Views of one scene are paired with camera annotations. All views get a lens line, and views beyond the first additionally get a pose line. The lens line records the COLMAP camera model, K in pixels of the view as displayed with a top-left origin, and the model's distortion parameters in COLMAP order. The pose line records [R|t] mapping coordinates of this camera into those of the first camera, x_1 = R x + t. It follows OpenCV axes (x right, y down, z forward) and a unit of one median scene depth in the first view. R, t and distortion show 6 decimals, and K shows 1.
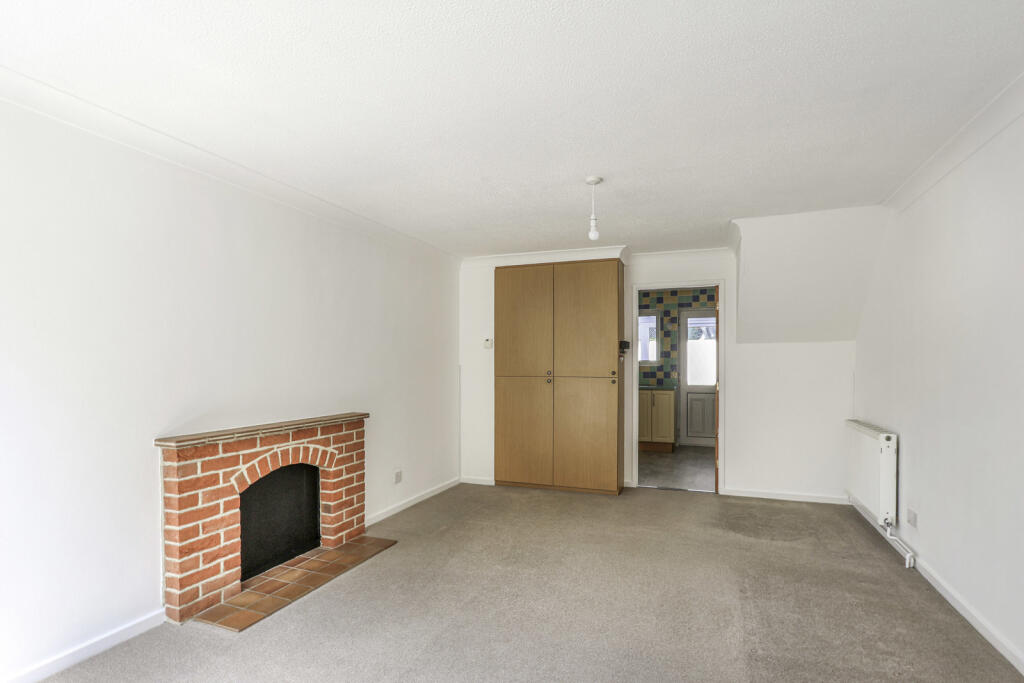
lens RADIAL K [[502.8, 0, 521.1], [0, 502.8, 363.6], [0, 0, 1]] dist [-0.018010, 0.001305]
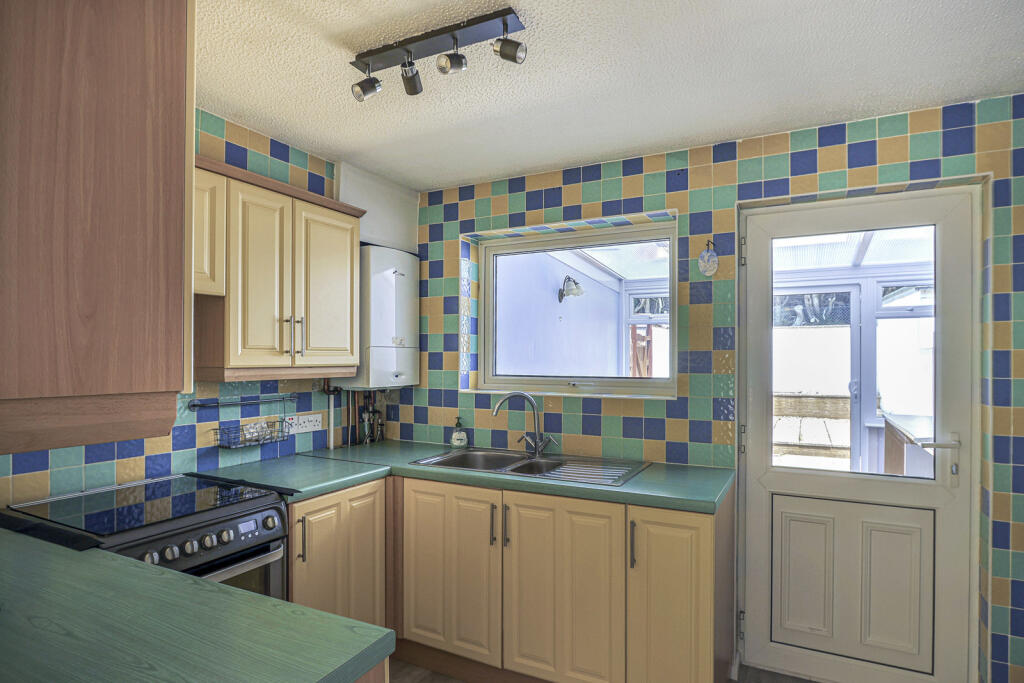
lens RADIAL K [[546.5, 0, 529.9], [0, 546.5, 359.8], [0, 0, 1]] dist [-0.017719, 0.004654]
pose [[0.994939, 0.001463, -0.100469, 0.223428], [-0.000823, 0.999979, 0.006408, -0.021679], [0.100476, -0.006293, 0.994920, 0.671757]]
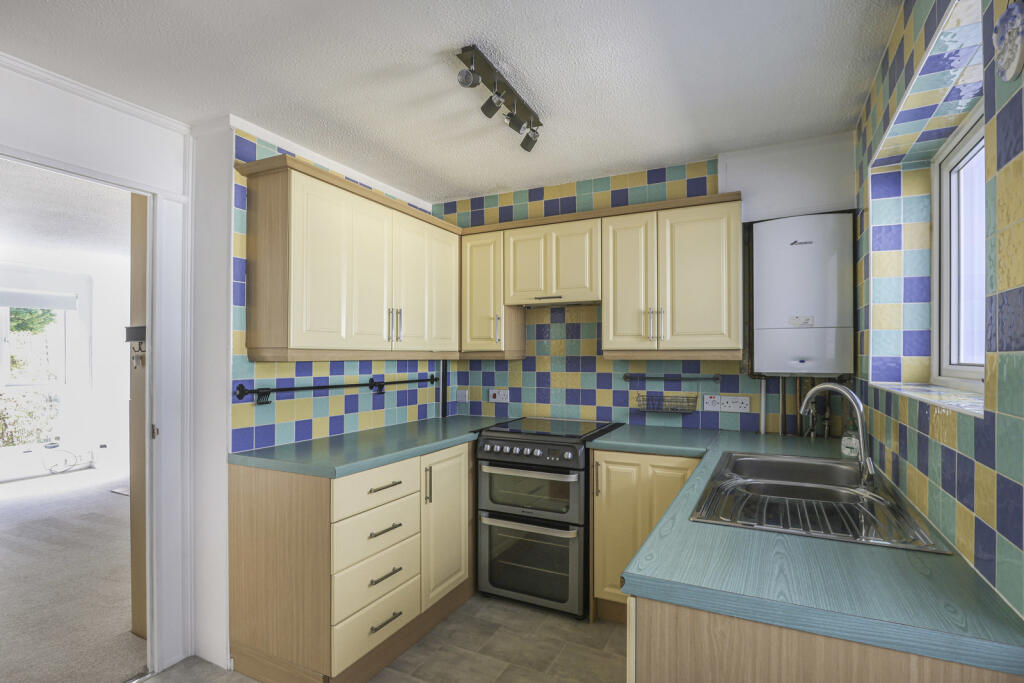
lens RADIAL K [[502.8, 0, 527.1], [0, 502.8, 358.2], [0, 0, 1]] dist [-0.018010, 0.001305]
pose [[-0.098435, 0.003889, -0.995136, 0.410677], [0.004039, 0.999986, 0.003509, -0.011411], [0.995135, -0.003674, -0.098449, 0.906981]]
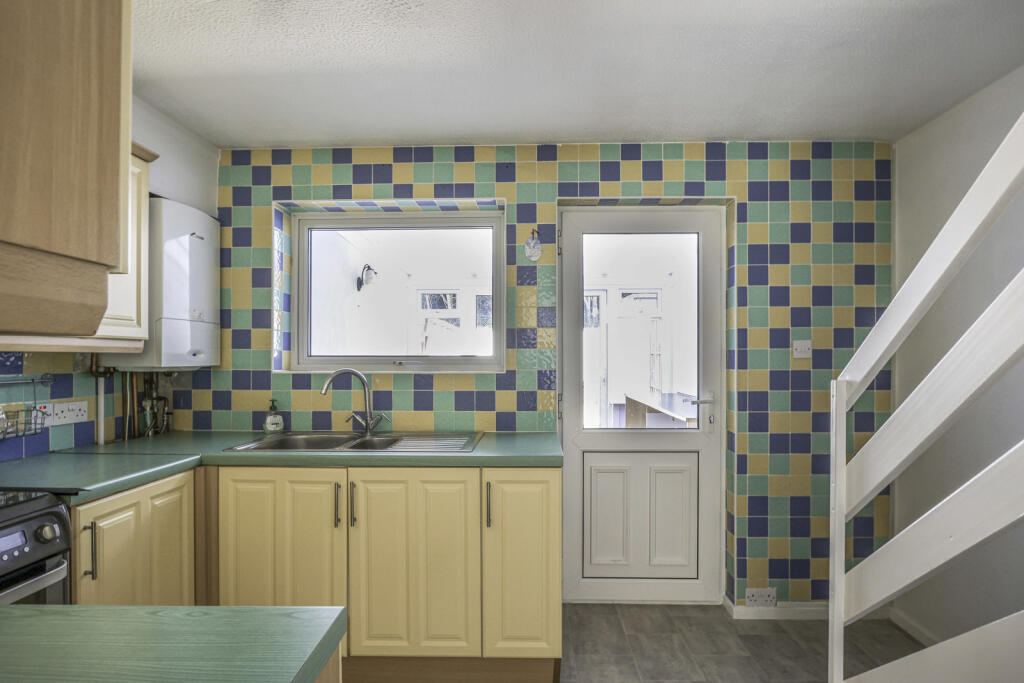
lens RADIAL K [[502.8, 0, 524.1], [0, 502.8, 359.5], [0, 0, 1]] dist [-0.018010, 0.001305]
pose [[0.943702, -0.002686, 0.330785, 0.180628], [0.000625, 0.999980, 0.006339, -0.006602], [-0.330795, -0.005775, 0.943685, 0.691572]]
